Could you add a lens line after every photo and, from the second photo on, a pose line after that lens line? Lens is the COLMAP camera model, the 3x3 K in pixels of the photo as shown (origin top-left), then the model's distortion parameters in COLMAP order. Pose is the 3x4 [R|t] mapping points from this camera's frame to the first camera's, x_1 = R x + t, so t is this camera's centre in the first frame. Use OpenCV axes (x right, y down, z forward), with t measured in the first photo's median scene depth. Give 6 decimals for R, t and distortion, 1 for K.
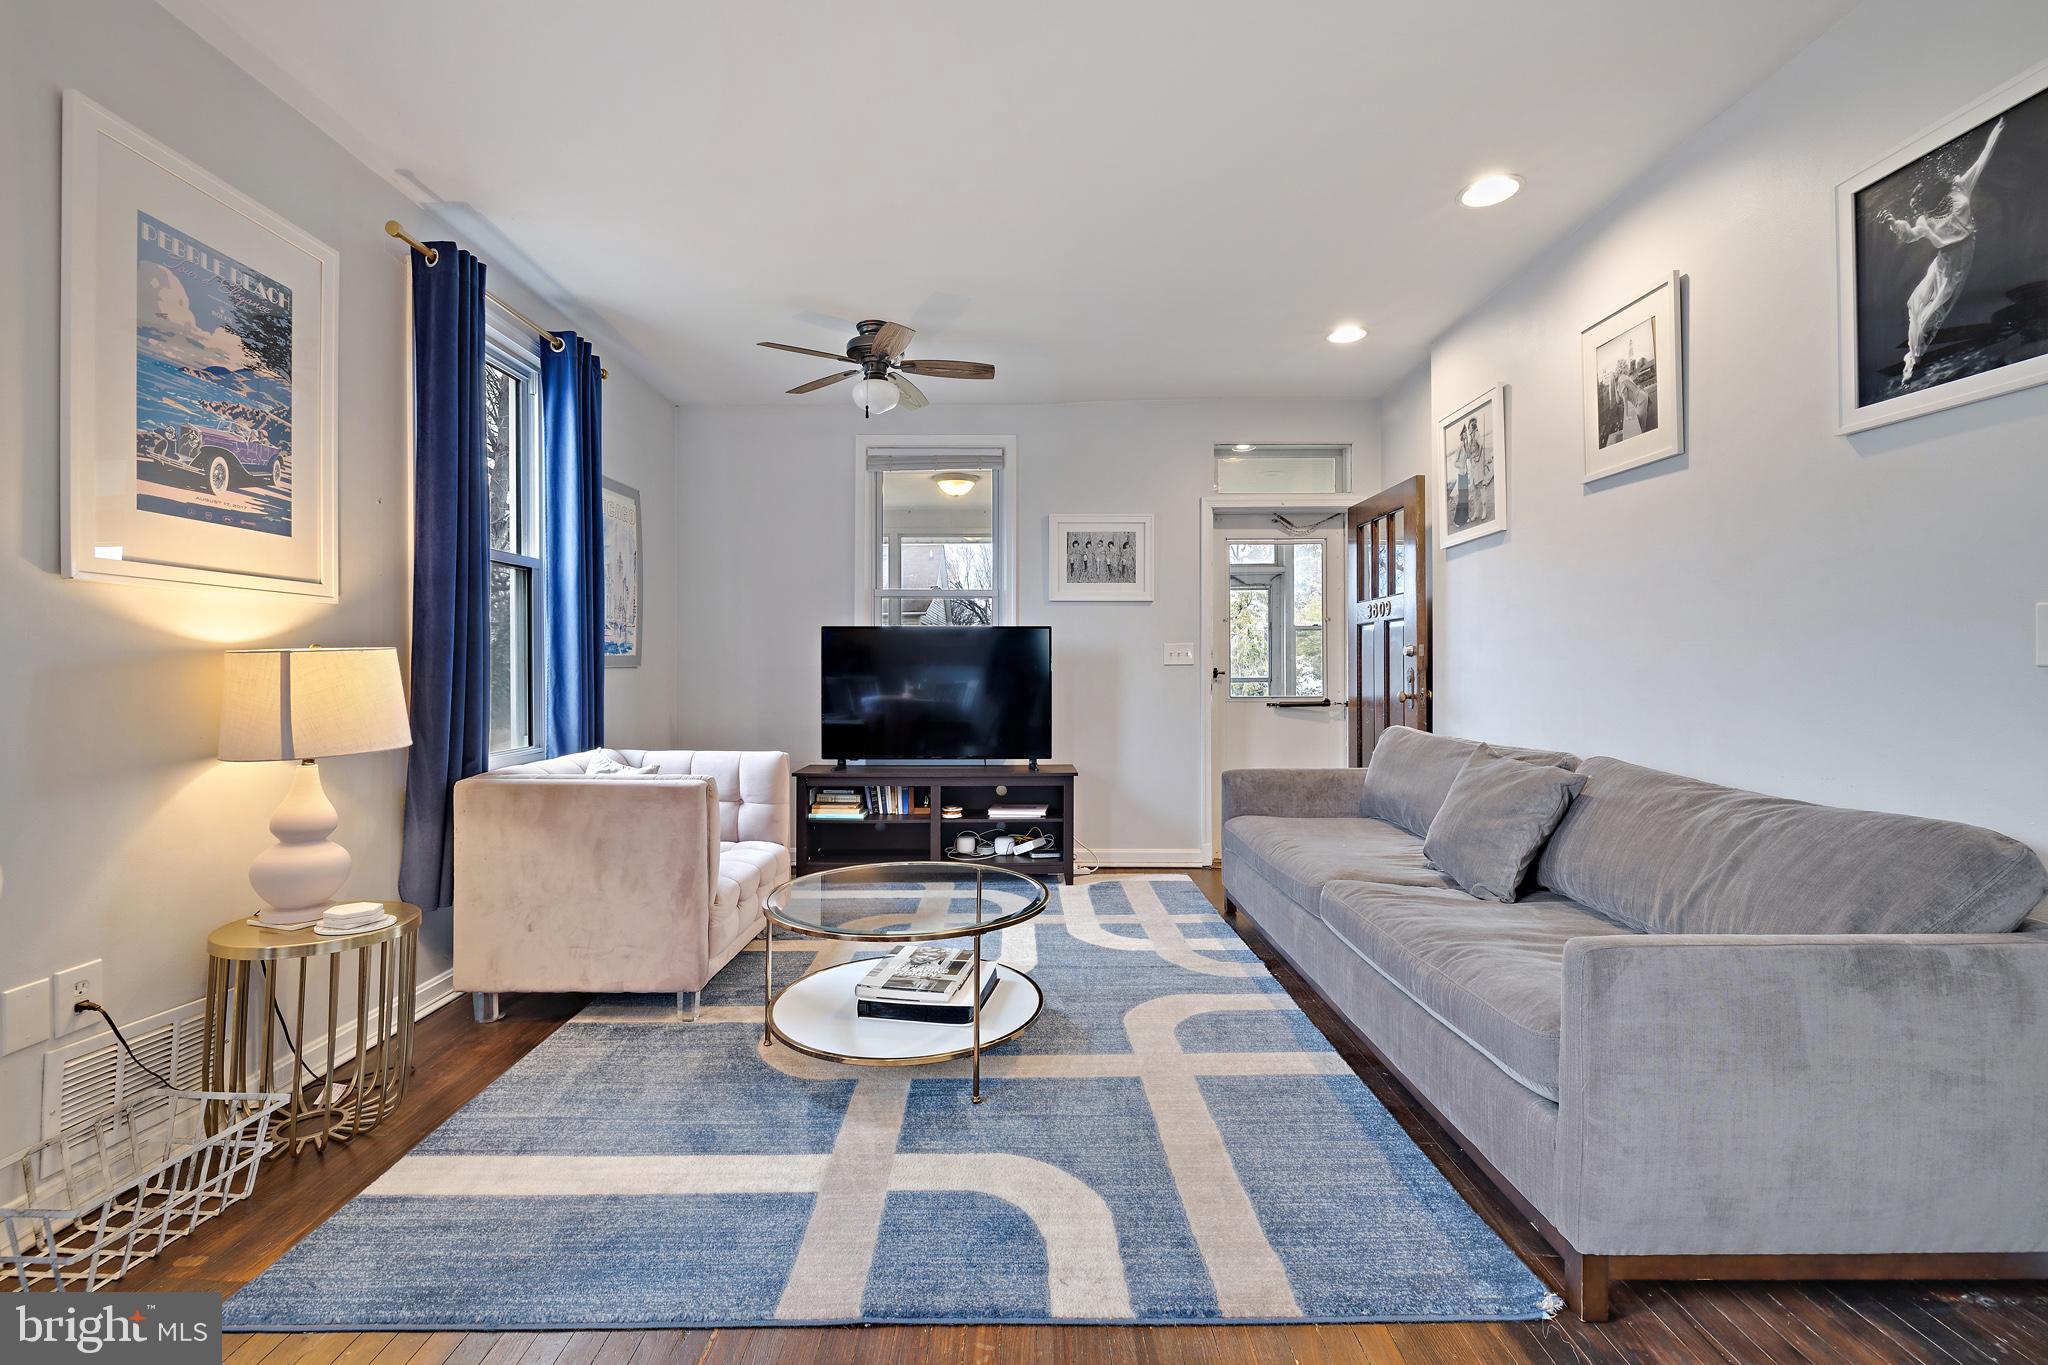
lens RADIAL K [[860.2, 0, 1020.7], [0, 860.2, 663.8], [0, 0, 1]] dist [-0.001945, 0.000382]
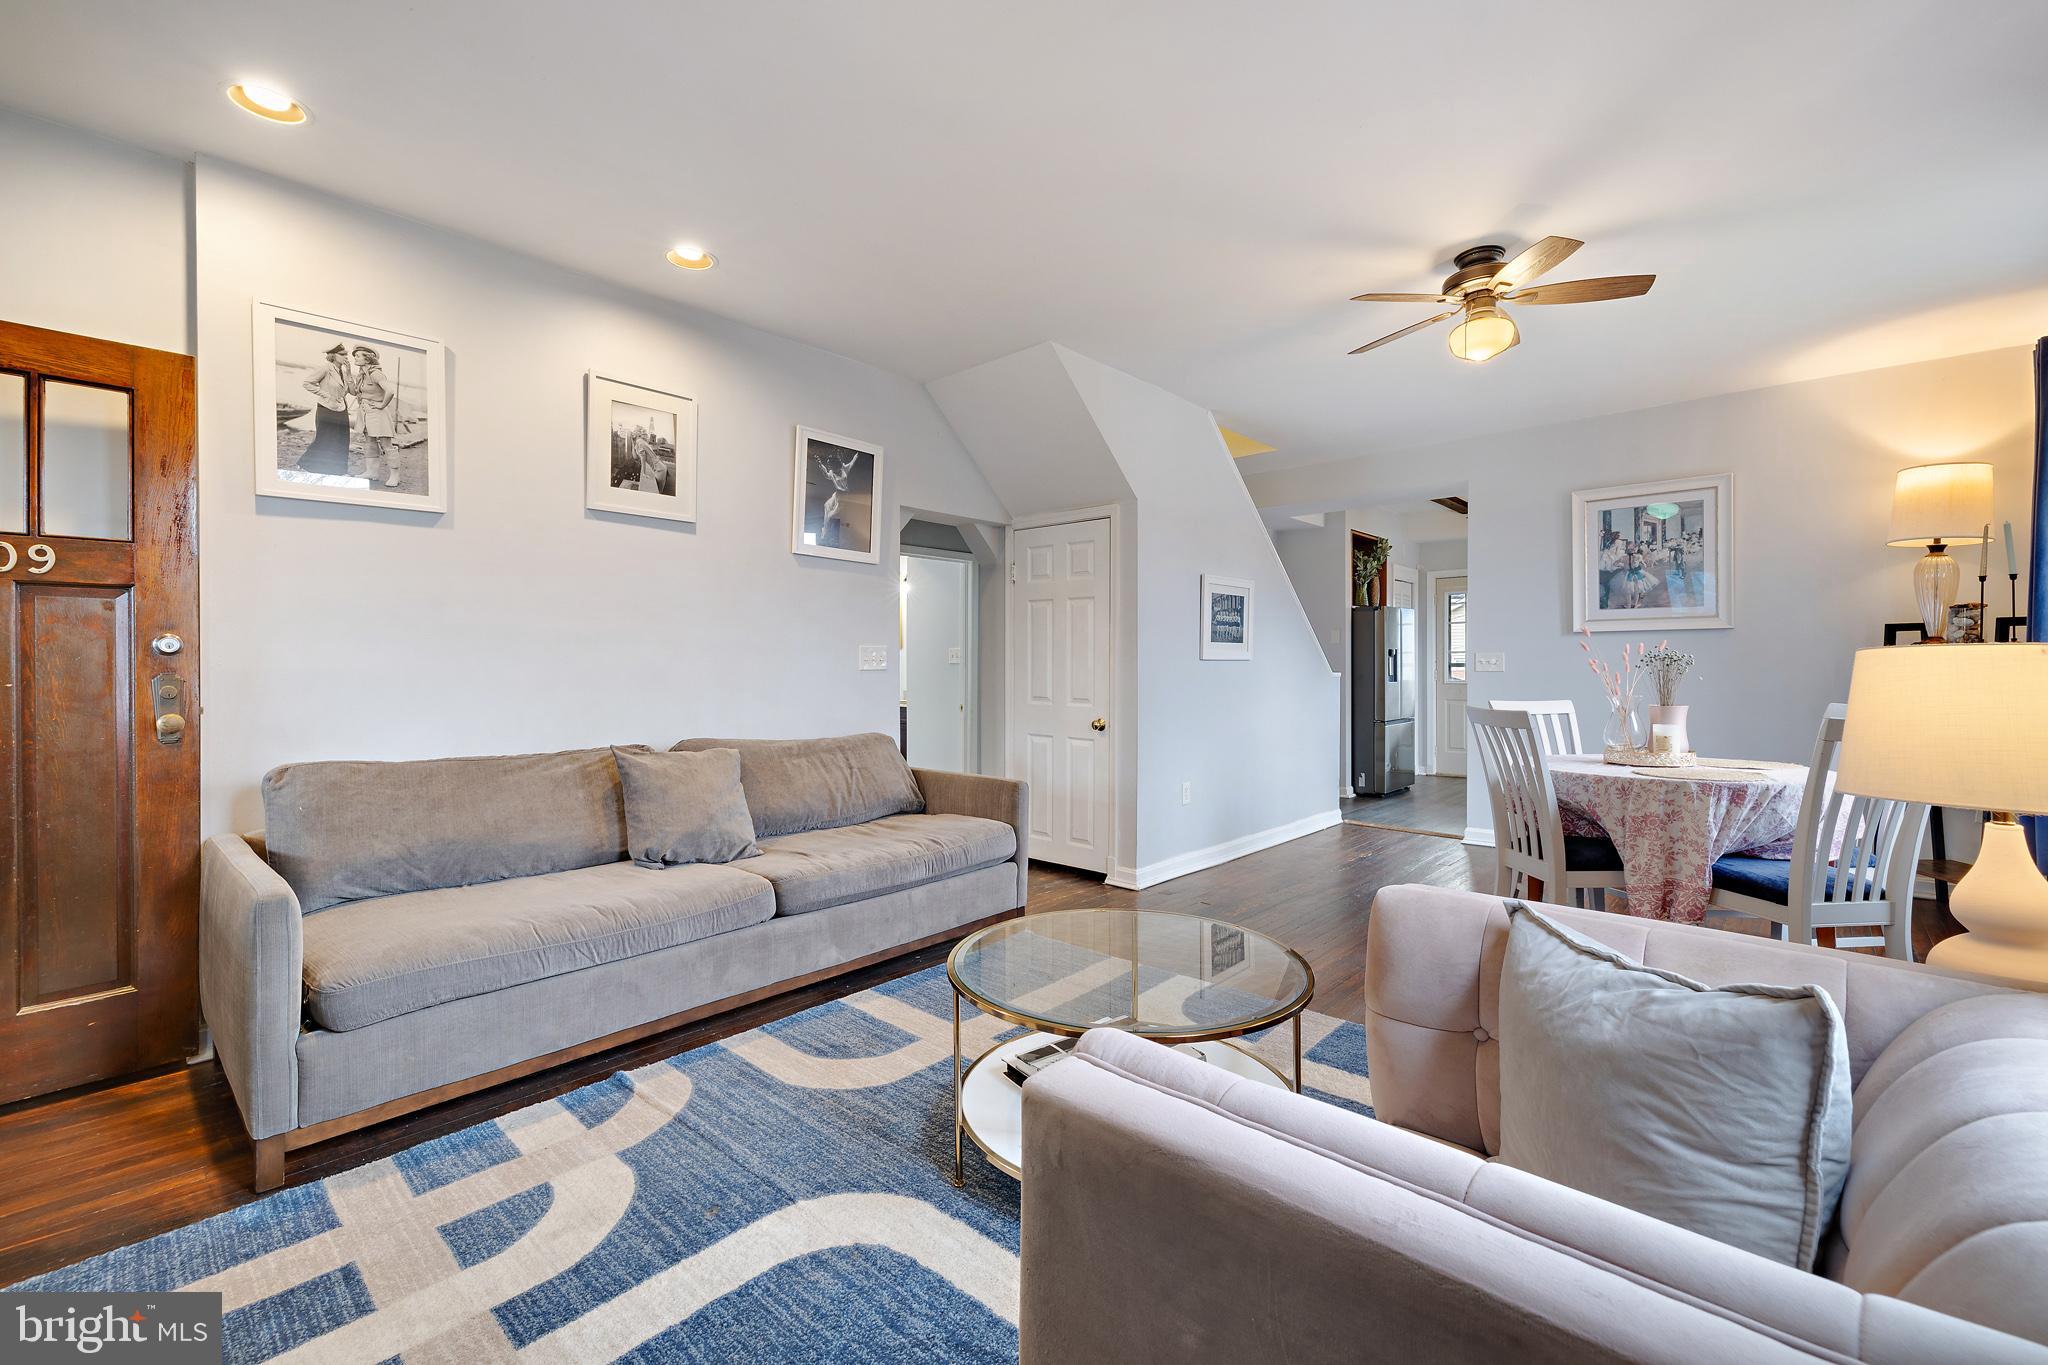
lens RADIAL K [[860.2, 0, 1016.0], [0, 860.2, 668.8], [0, 0, 1]] dist [-0.001945, 0.000382]
pose [[-0.736272, -0.001138, 0.676685, -0.559966], [-0.003089, 0.999994, -0.001680, 0.000356], [-0.676679, -0.003327, -0.736271, 1.569854]]
